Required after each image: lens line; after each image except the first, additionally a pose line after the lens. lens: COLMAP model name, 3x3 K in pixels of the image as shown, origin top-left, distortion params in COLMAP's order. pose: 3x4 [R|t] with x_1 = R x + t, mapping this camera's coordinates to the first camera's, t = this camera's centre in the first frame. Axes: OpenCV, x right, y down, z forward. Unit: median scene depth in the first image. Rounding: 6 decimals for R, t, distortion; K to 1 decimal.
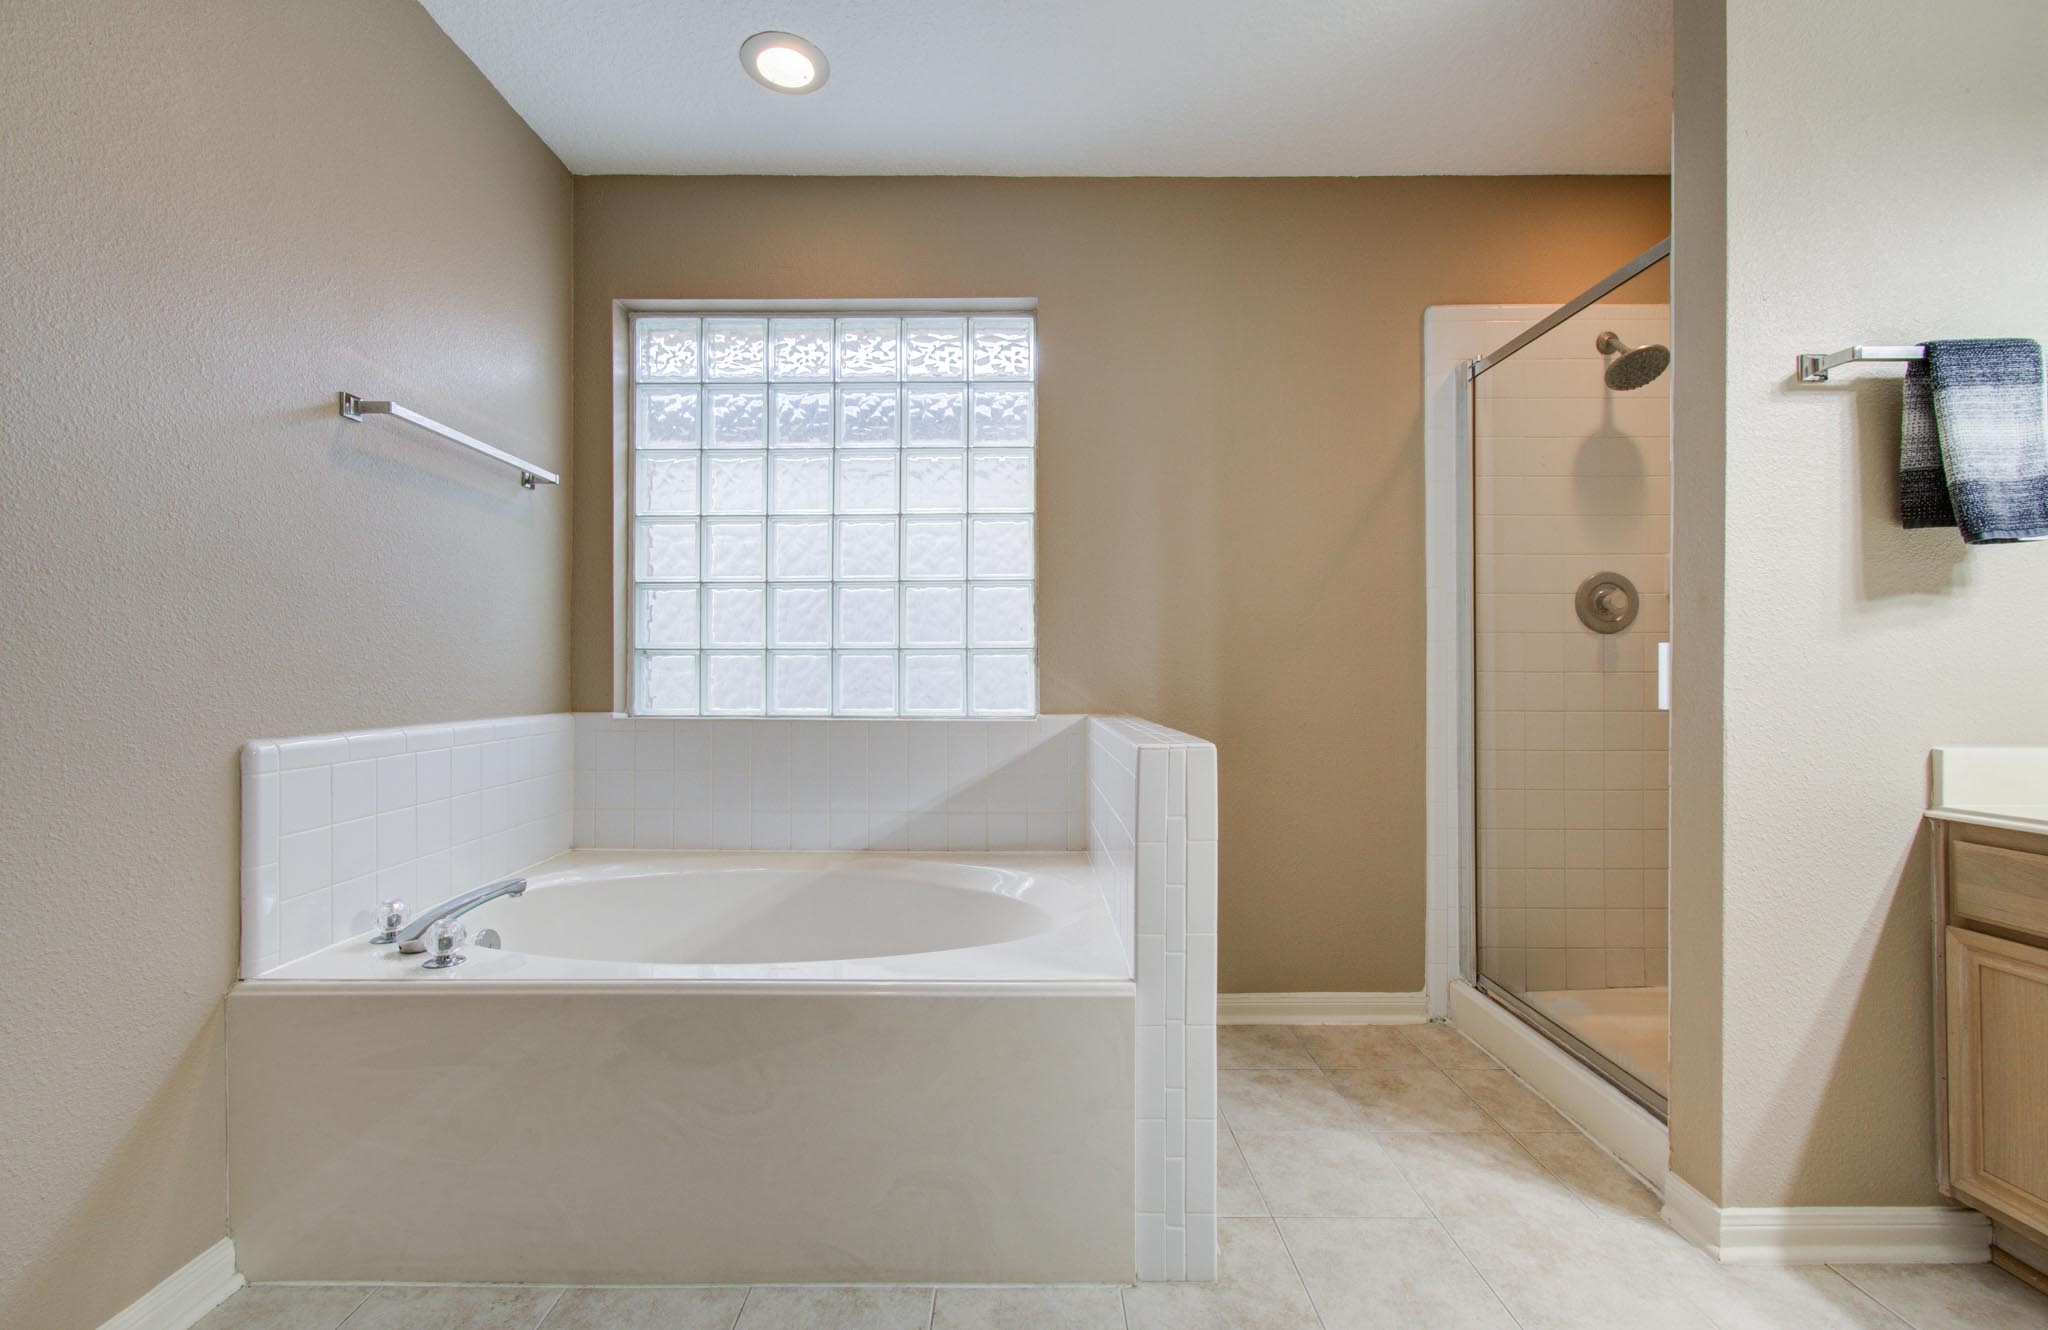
lens RADIAL K [[876.6, 0, 1023.1], [0, 876.6, 655.3], [0, 0, 1]] dist [-0.008559, 0.000791]
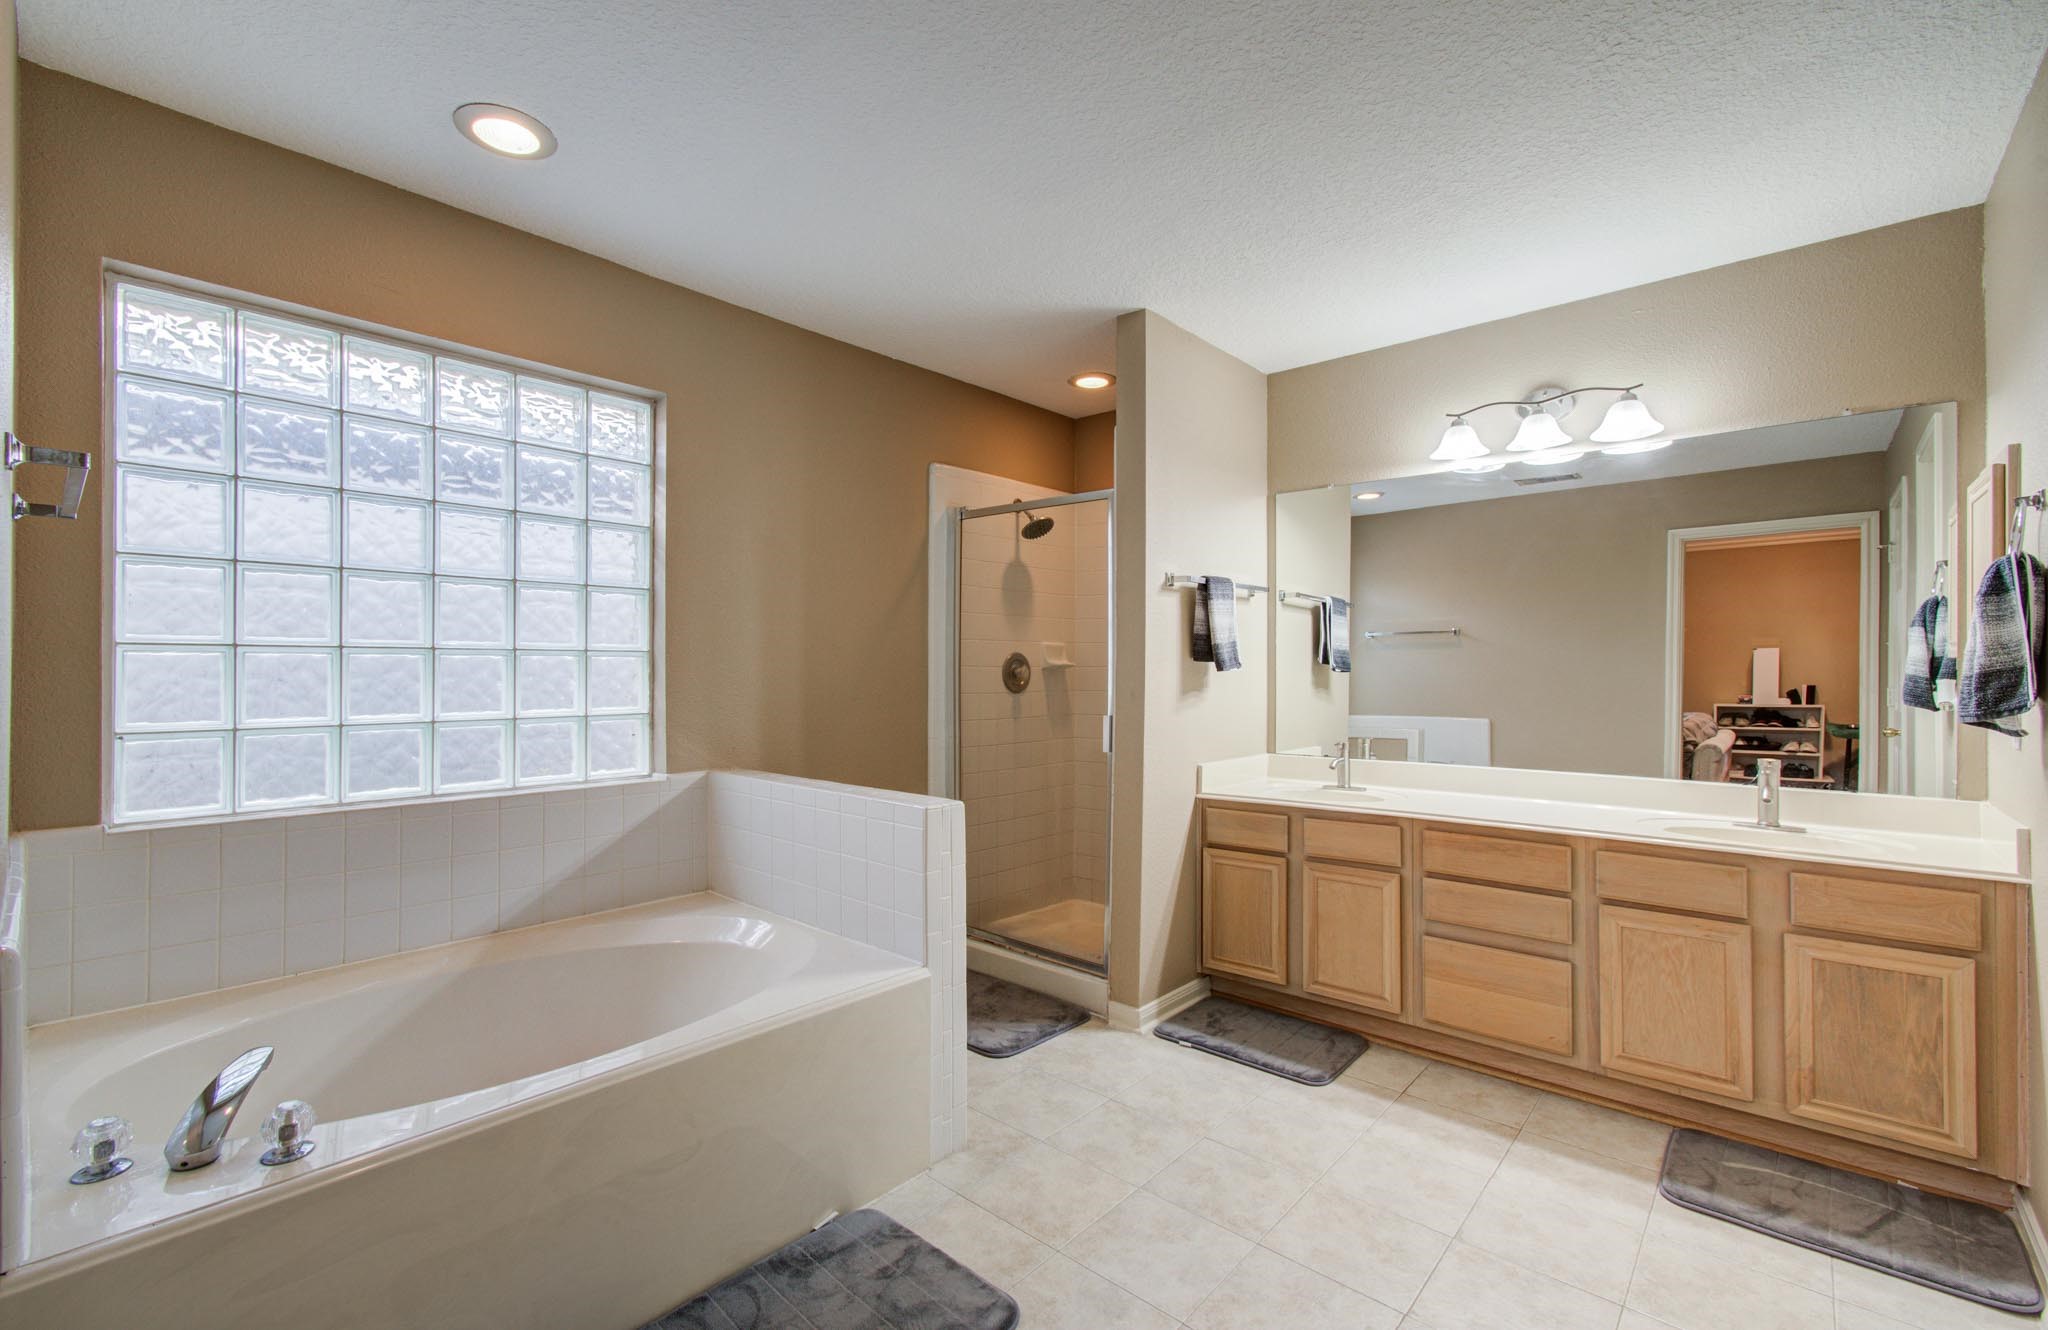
lens RADIAL K [[876.6, 0, 1012.5], [0, 876.6, 666.2], [0, 0, 1]] dist [-0.008559, 0.000791]
pose [[0.668120, 0.001867, 0.744051, -0.813871], [-0.017928, 0.999747, 0.013590, -0.147957], [-0.743838, -0.022419, 0.667984, -0.081627]]
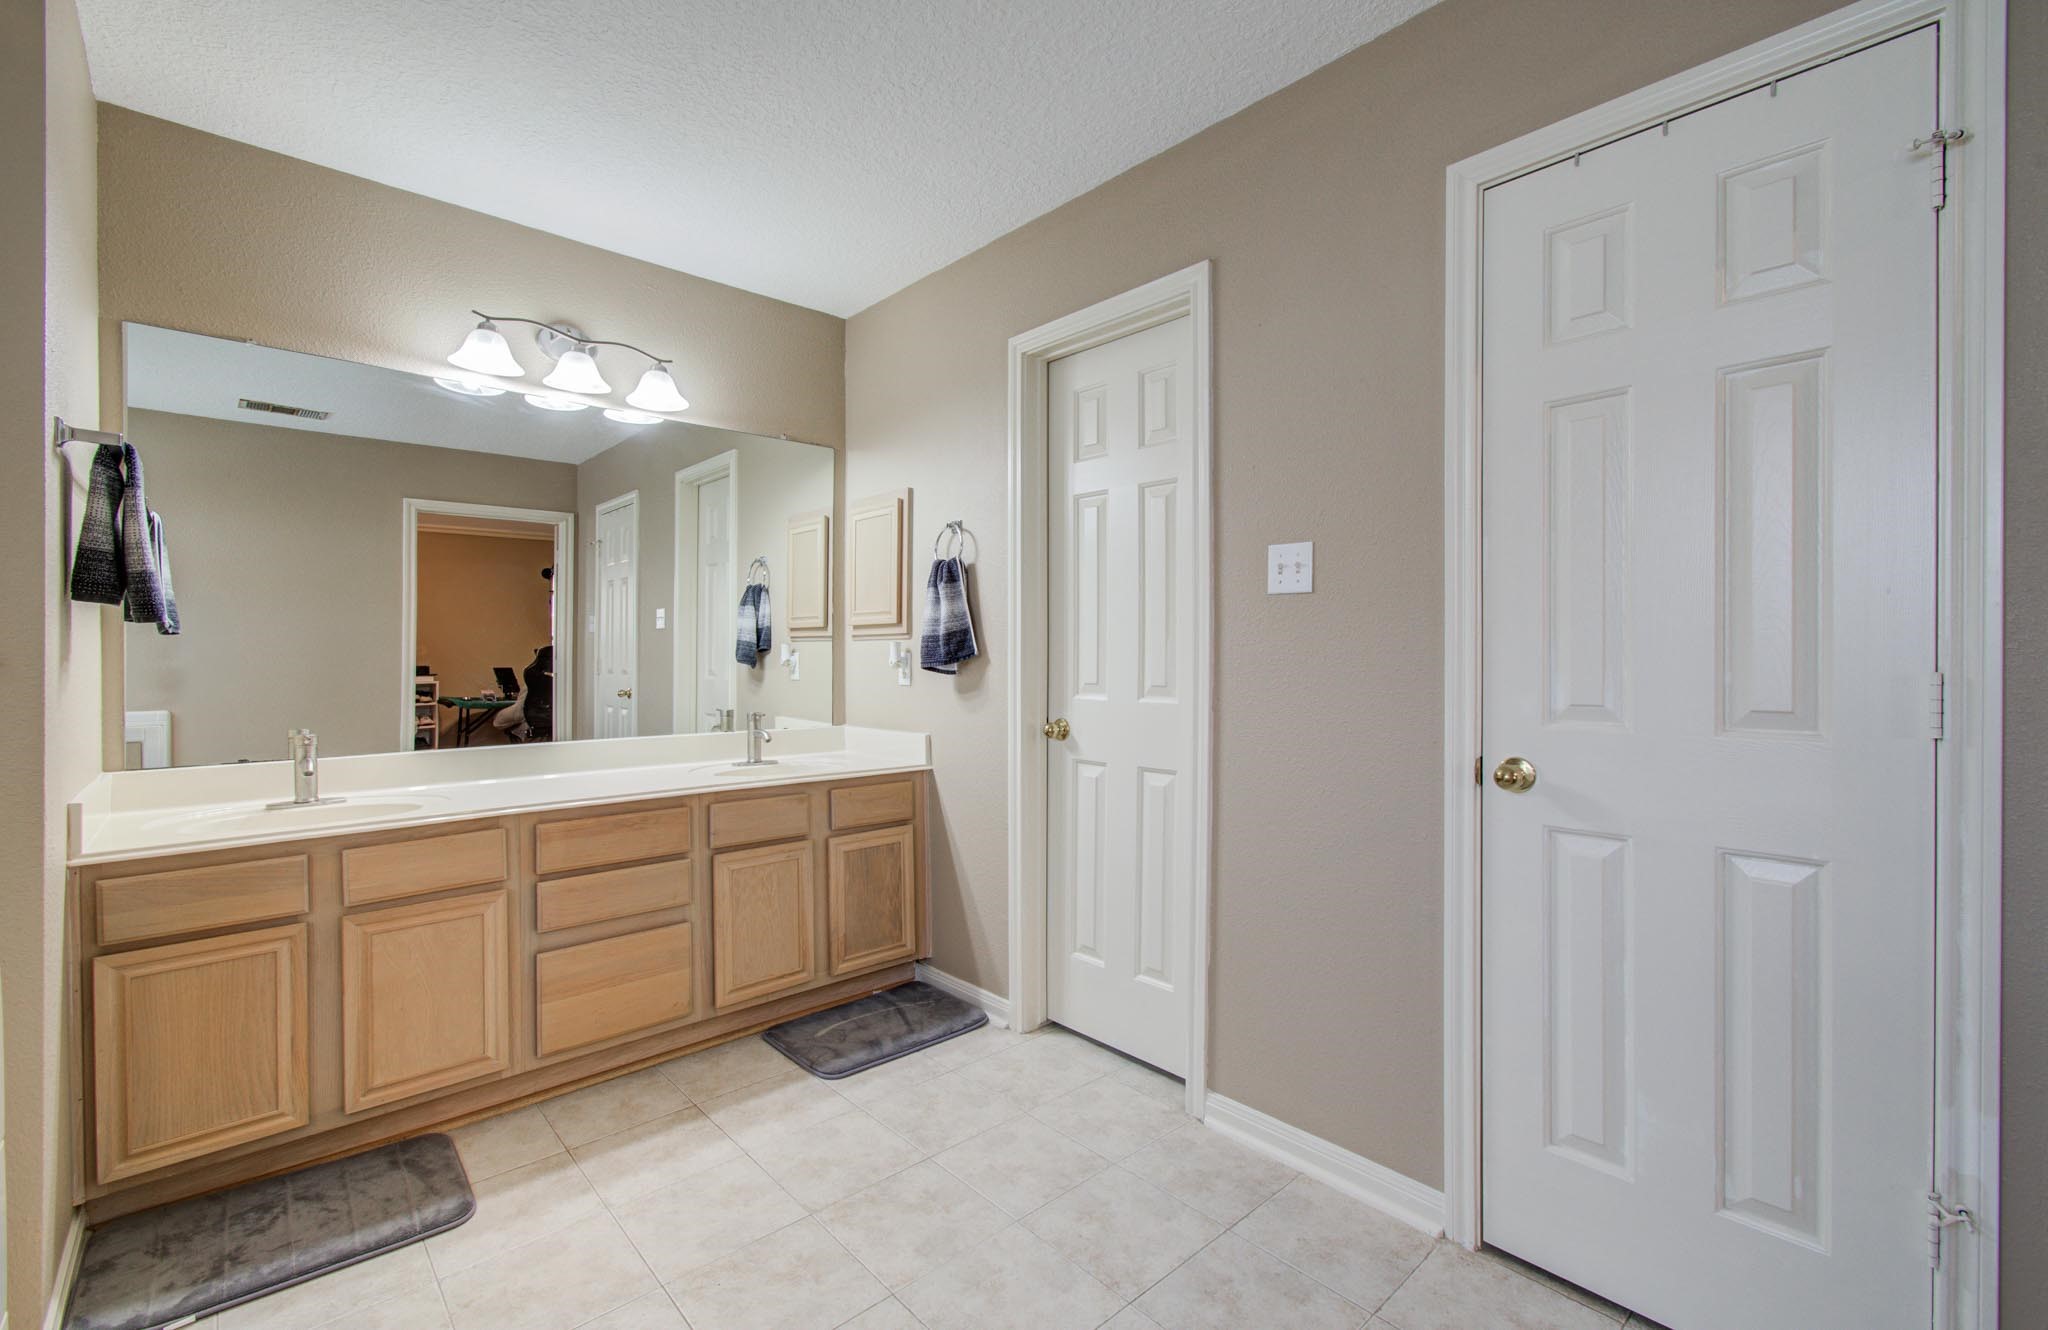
lens RADIAL K [[876.6, 0, 1034.4], [0, 876.6, 664.1], [0, 0, 1]] dist [-0.008559, 0.000791]
pose [[-0.685826, -0.007404, 0.727728, -0.542567], [-0.016509, 0.999849, -0.005386, -0.076921], [-0.727578, -0.015708, -0.685845, 0.838994]]
